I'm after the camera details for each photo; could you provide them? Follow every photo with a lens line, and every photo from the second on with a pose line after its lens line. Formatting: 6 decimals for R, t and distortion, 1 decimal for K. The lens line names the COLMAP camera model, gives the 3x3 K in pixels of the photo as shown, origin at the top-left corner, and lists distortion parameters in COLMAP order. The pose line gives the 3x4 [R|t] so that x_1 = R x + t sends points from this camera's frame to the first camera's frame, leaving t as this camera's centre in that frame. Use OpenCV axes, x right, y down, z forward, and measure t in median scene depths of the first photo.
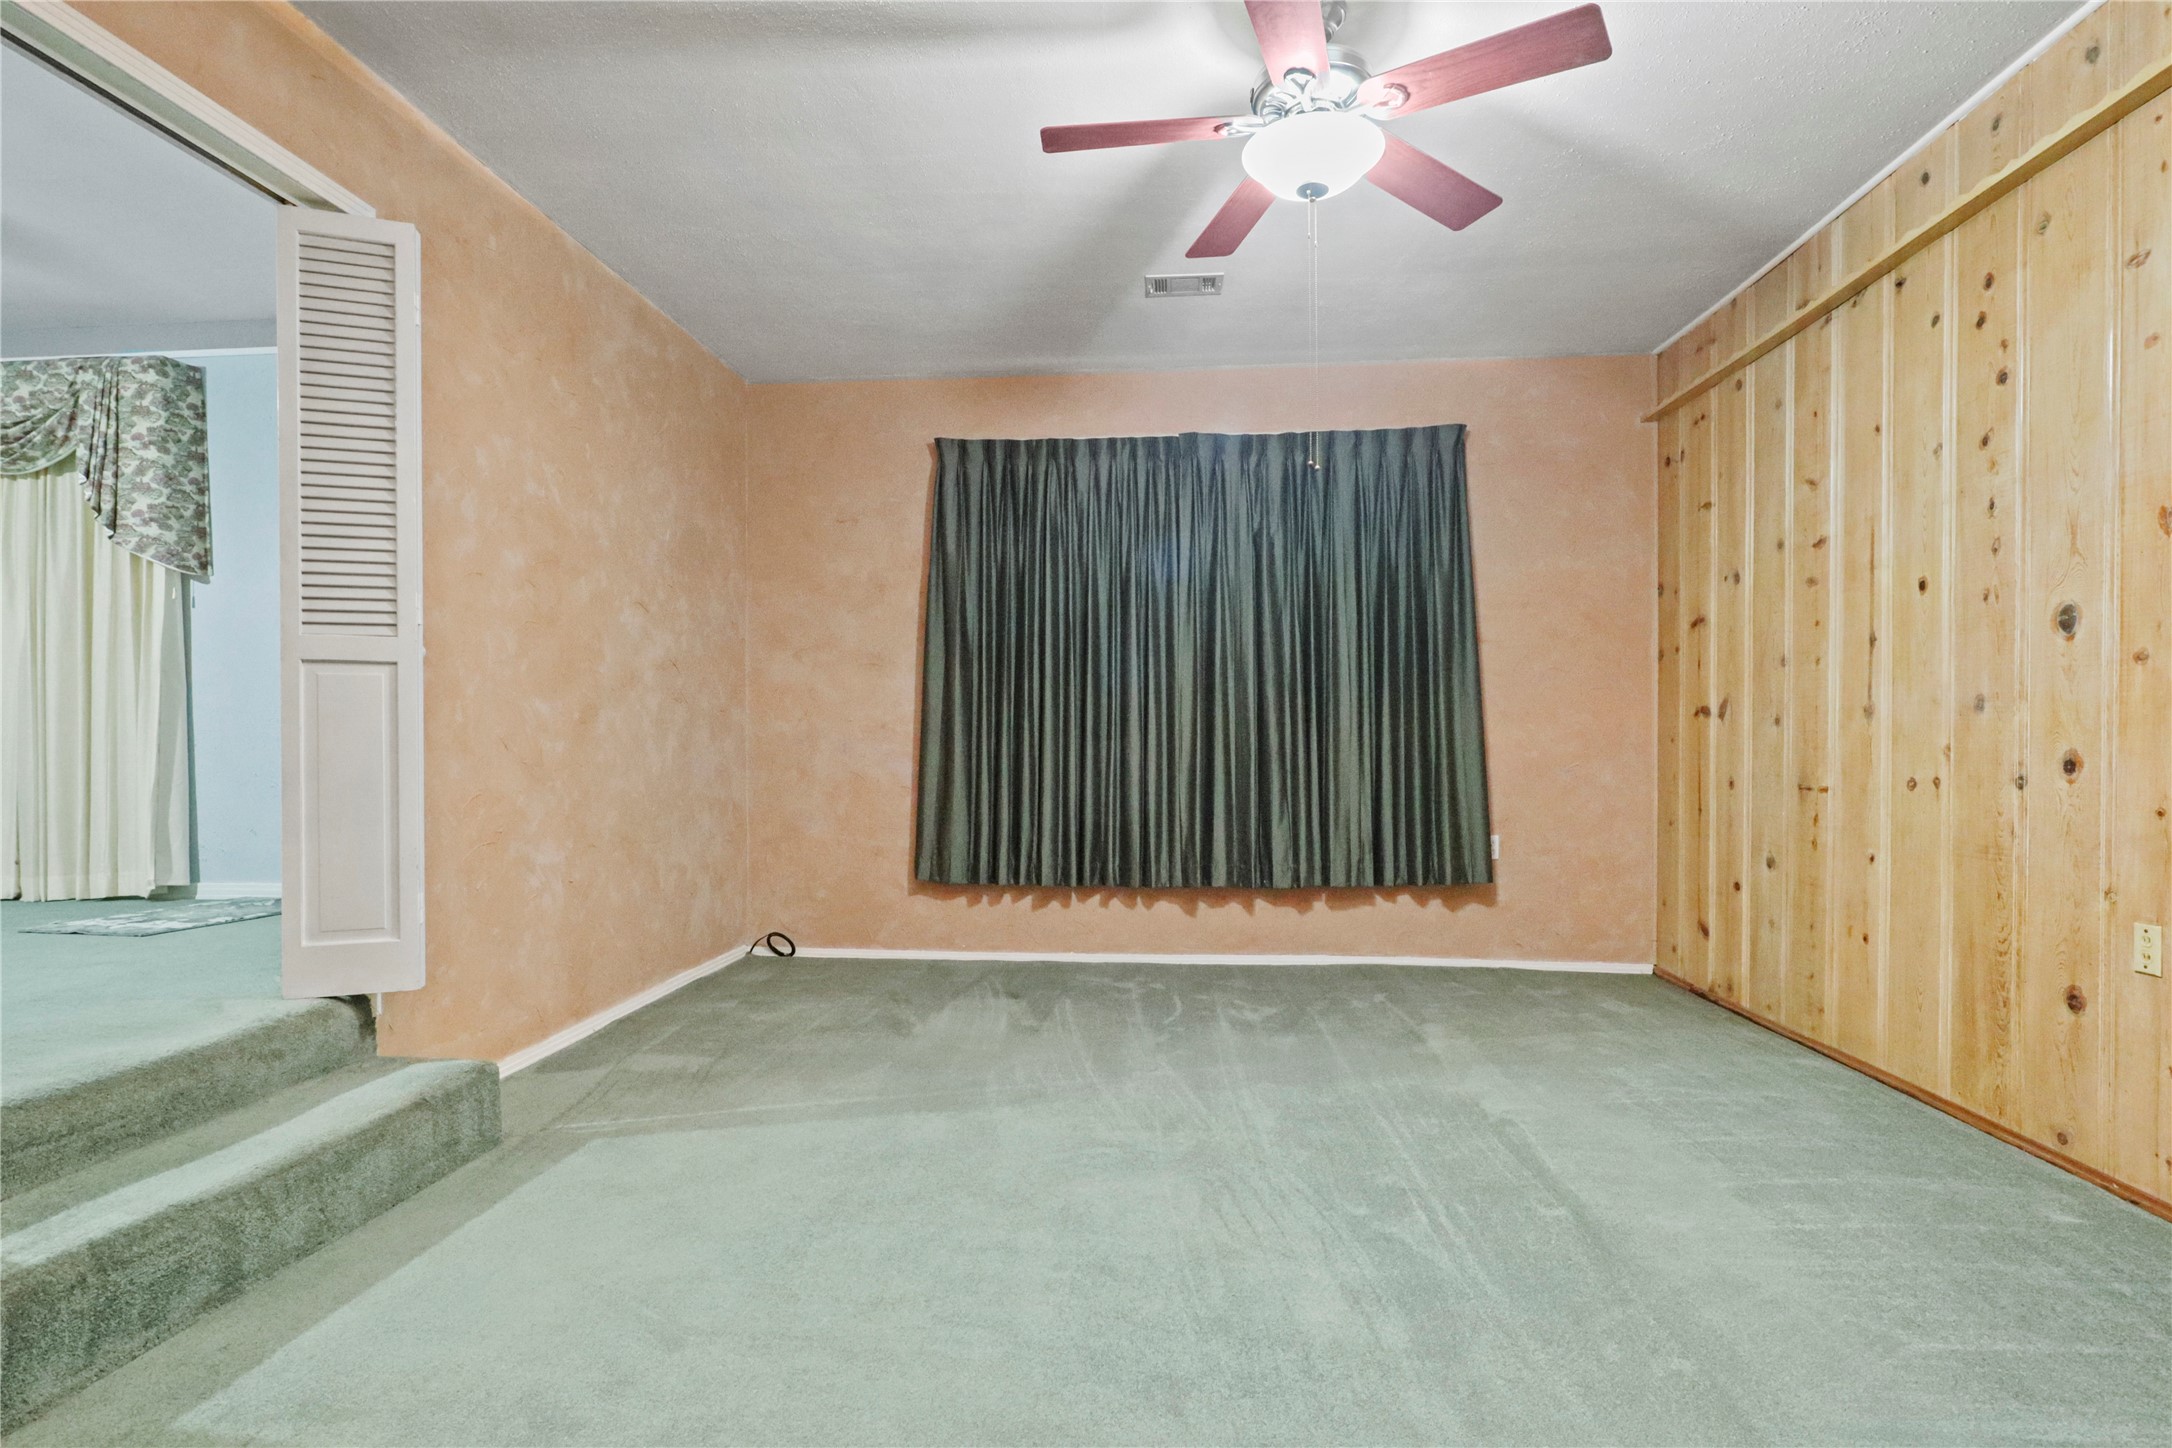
lens RADIAL K [[1099.9, 0, 1086.0], [0, 1099.9, 724.0], [0, 0, 1]] dist [-0.021937, 0.017187]
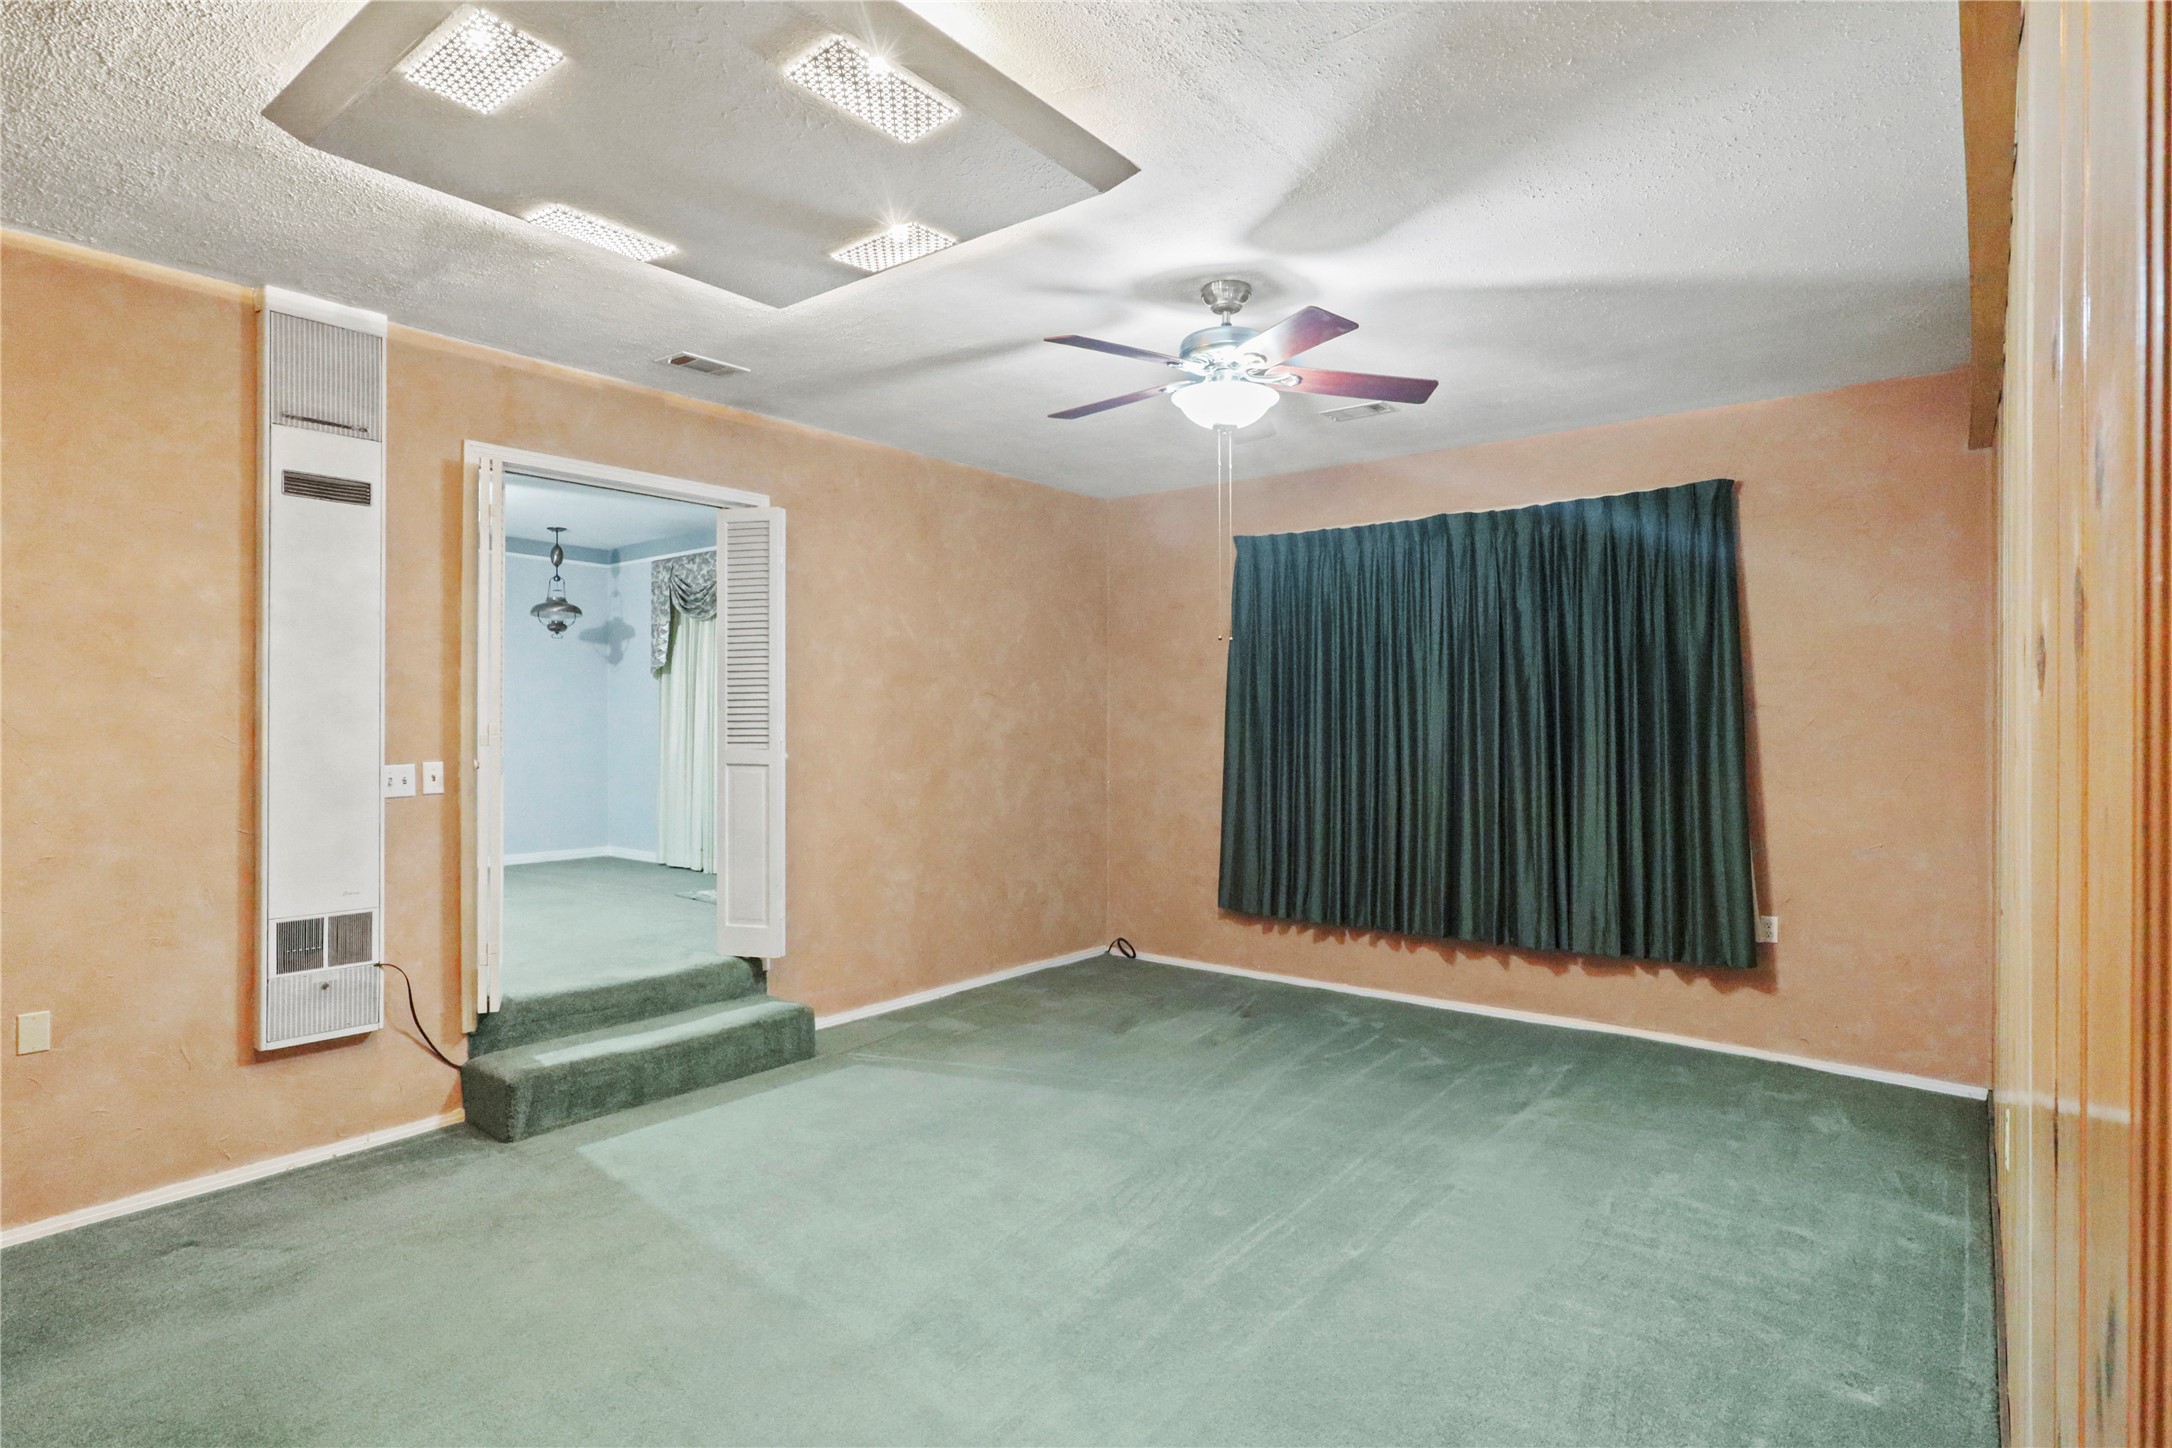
lens RADIAL K [[1122.6, 0, 1090.2], [0, 1122.6, 687.7], [0, 0, 1]] dist [-0.009017, 0.000936]
pose [[0.837610, -0.012870, -0.546116, 0.442717], [0.004371, 0.999848, -0.016858, -0.085395], [0.546250, 0.011733, 0.837540, -0.116685]]
